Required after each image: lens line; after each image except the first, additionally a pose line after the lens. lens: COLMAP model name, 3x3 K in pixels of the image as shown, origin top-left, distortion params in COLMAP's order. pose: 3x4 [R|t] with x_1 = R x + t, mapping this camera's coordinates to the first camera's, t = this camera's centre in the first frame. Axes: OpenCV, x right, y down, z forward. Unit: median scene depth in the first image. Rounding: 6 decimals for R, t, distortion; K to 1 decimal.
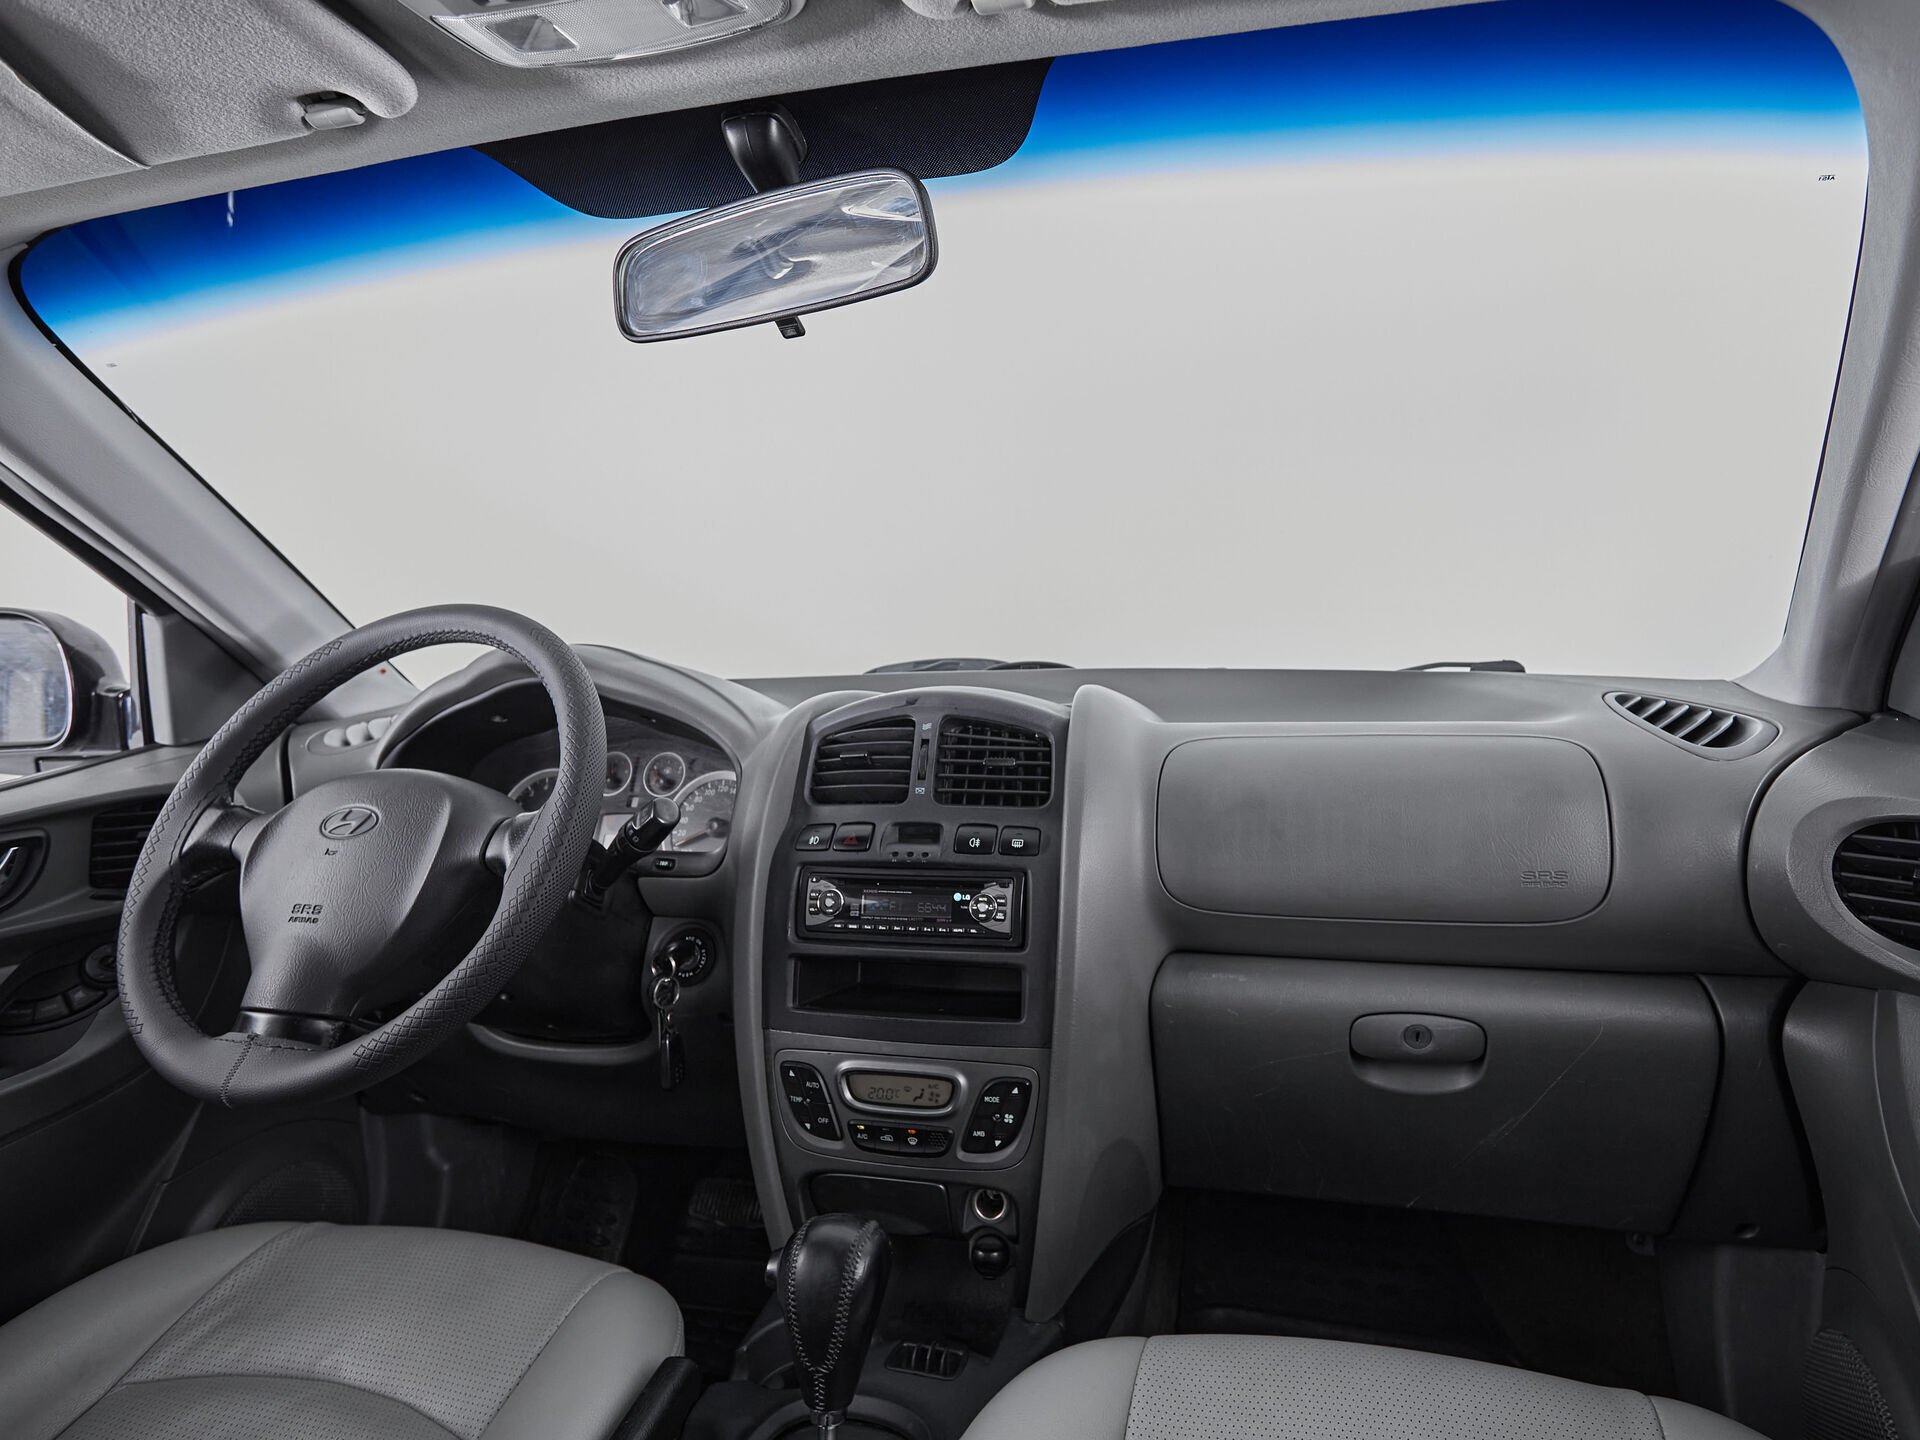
lens RADIAL K [[988.3, 0, 1075.0], [0, 988.3, 710.5], [0, 0, 1]] dist [-0.005608, 0.000752]
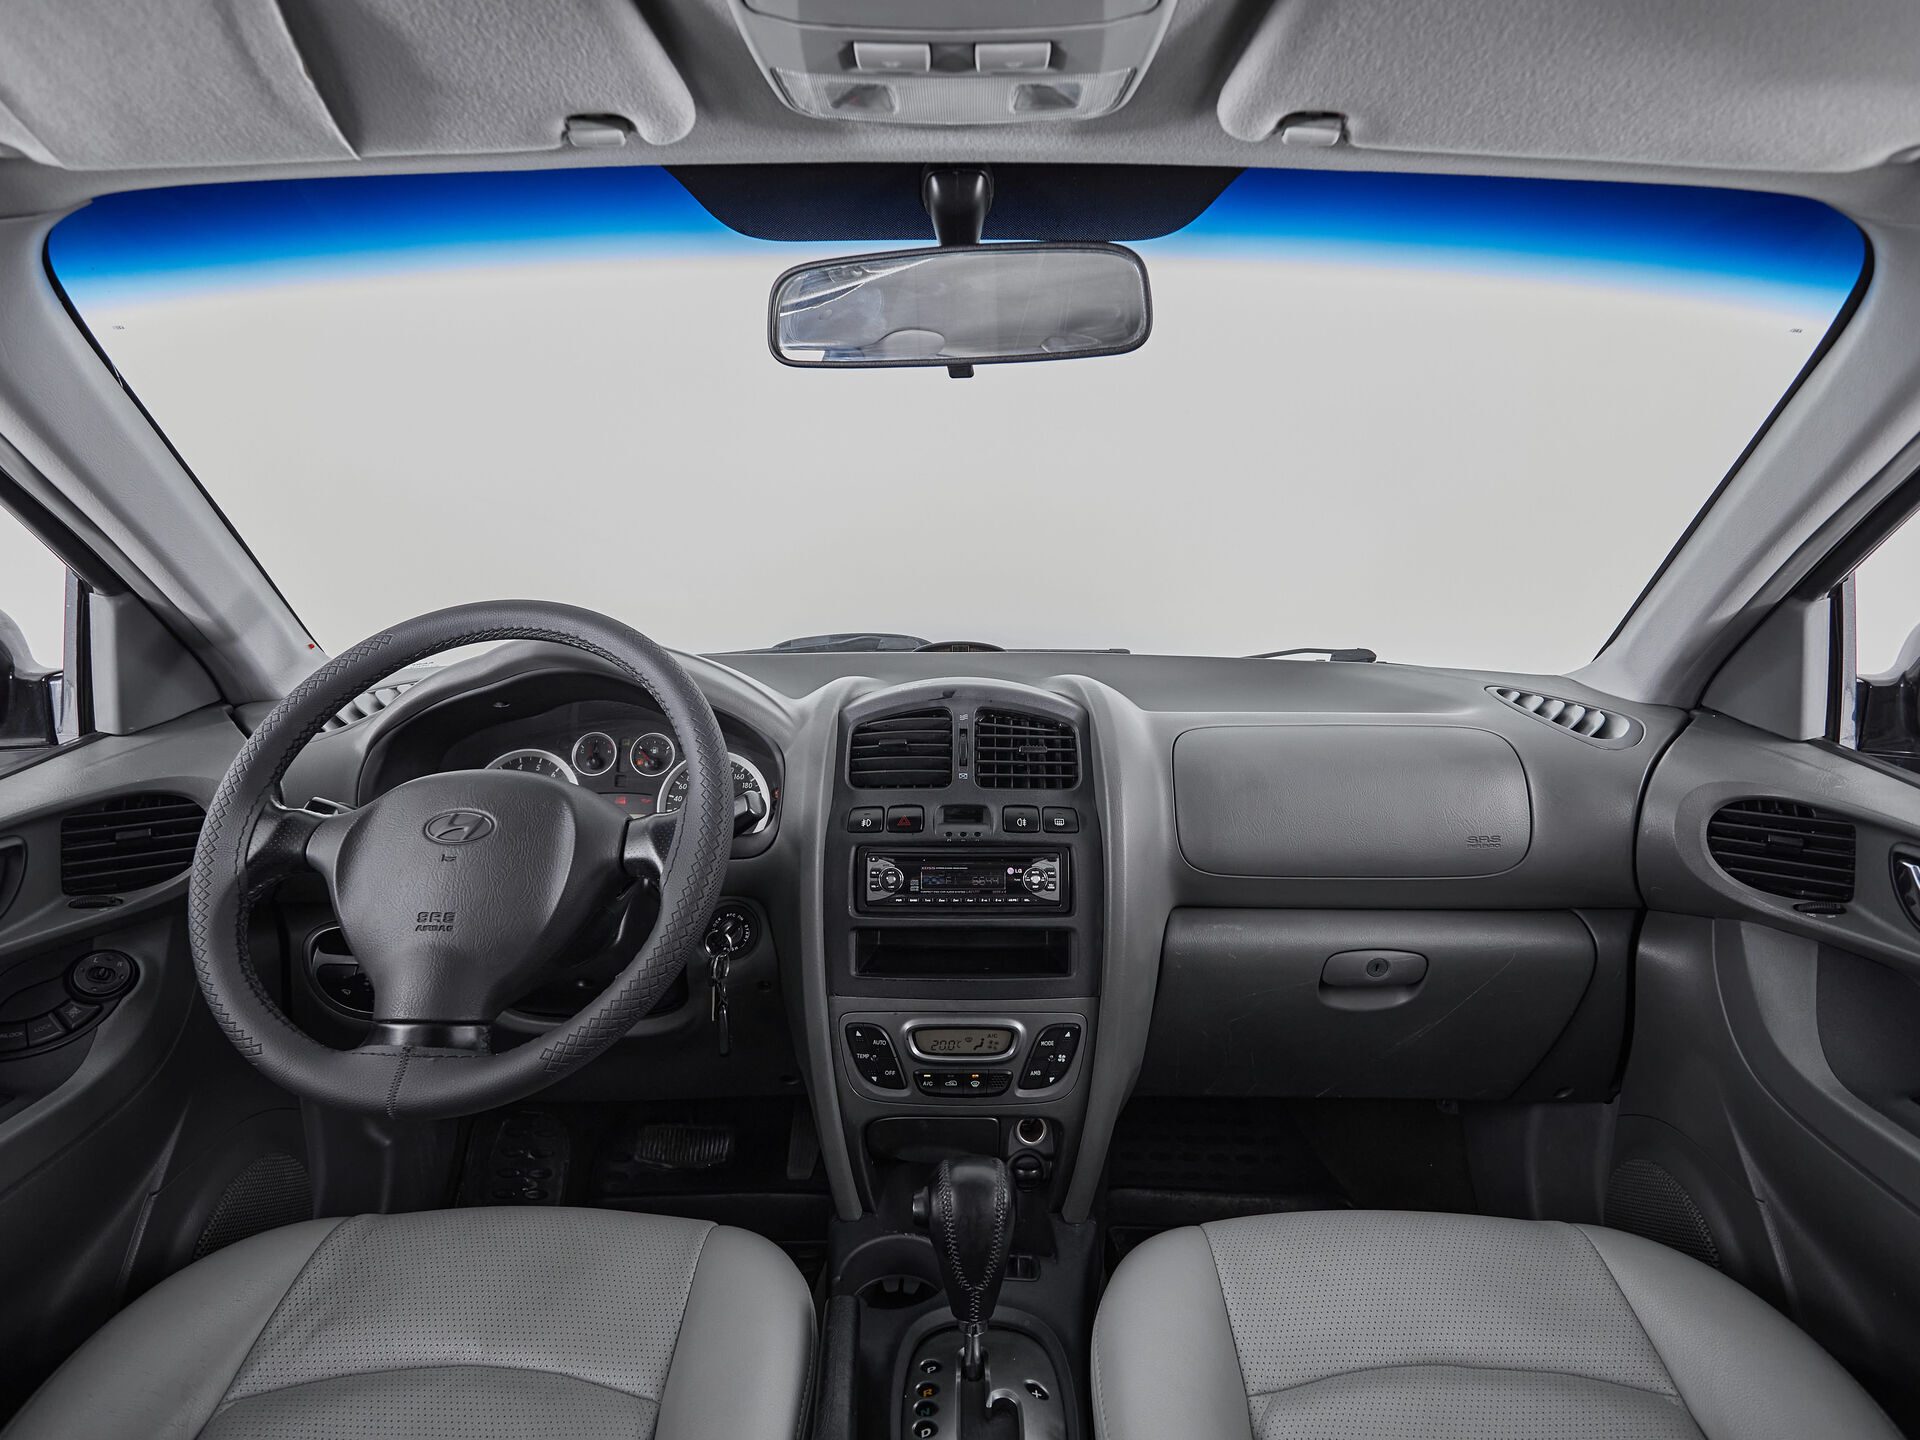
lens RADIAL K [[913.3, 0, 978.8], [0, 913.3, 710.9], [0, 0, 1]] dist [-0.003949, 0.001908]
pose [[0.977216, -0.002825, 0.212226, -0.378066], [-0.011460, 0.997751, 0.066049, -0.063508], [-0.211936, -0.066976, 0.974986, -0.001353]]
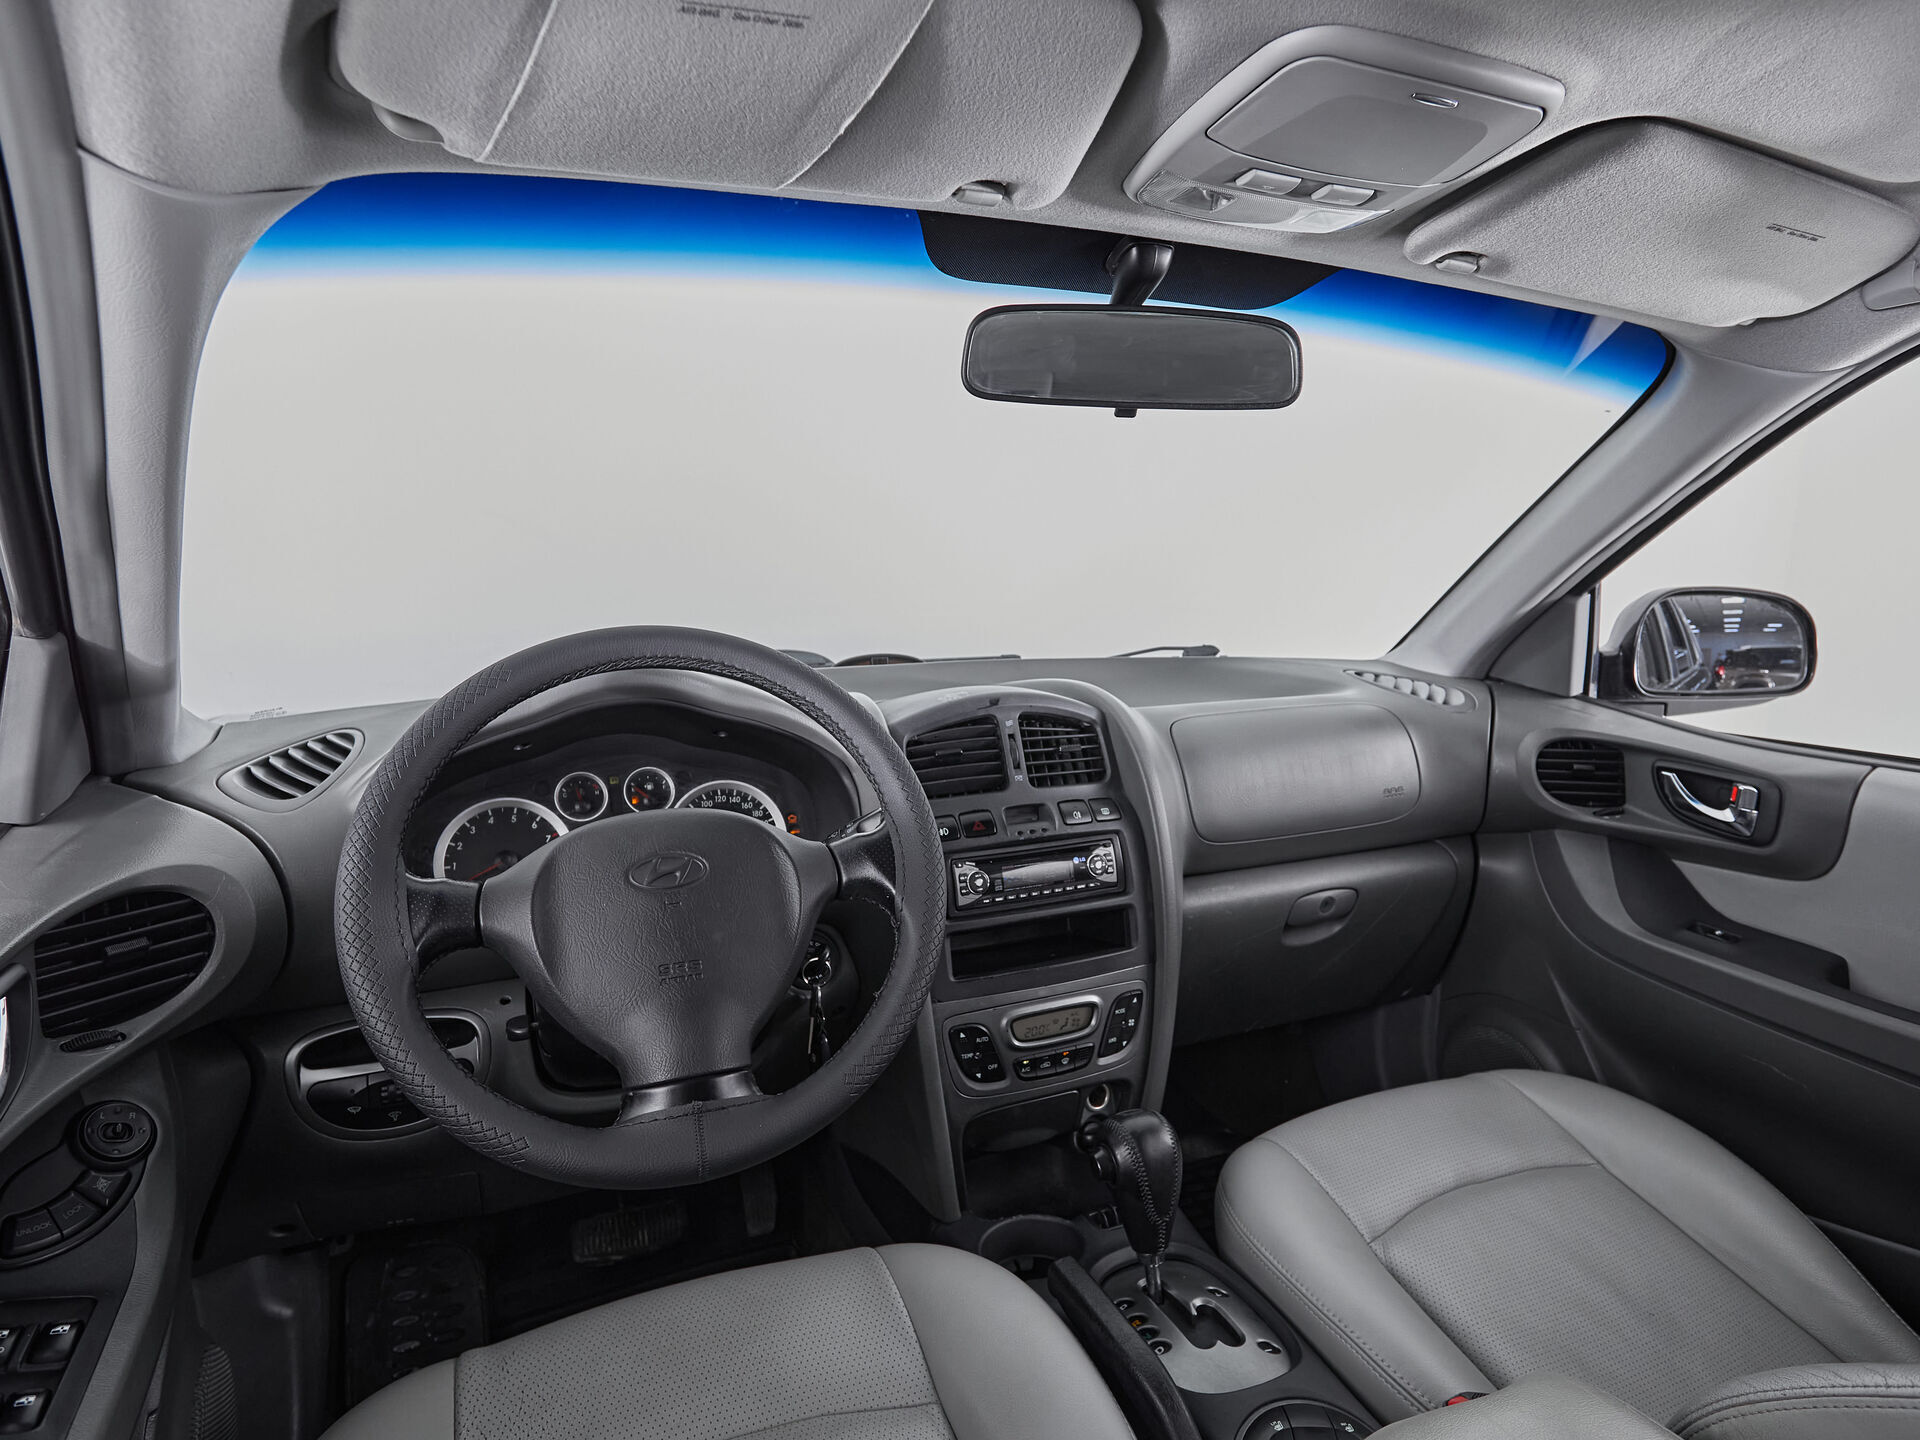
lens RADIAL K [[988.3, 0, 961.0], [0, 988.3, 718.9], [0, 0, 1]] dist [-0.005608, 0.000752]
pose [[0.819060, -0.065695, 0.569935, -0.931140], [0.034722, 0.997277, 0.065054, -0.072475], [-0.572657, -0.033494, 0.819111, 0.079953]]
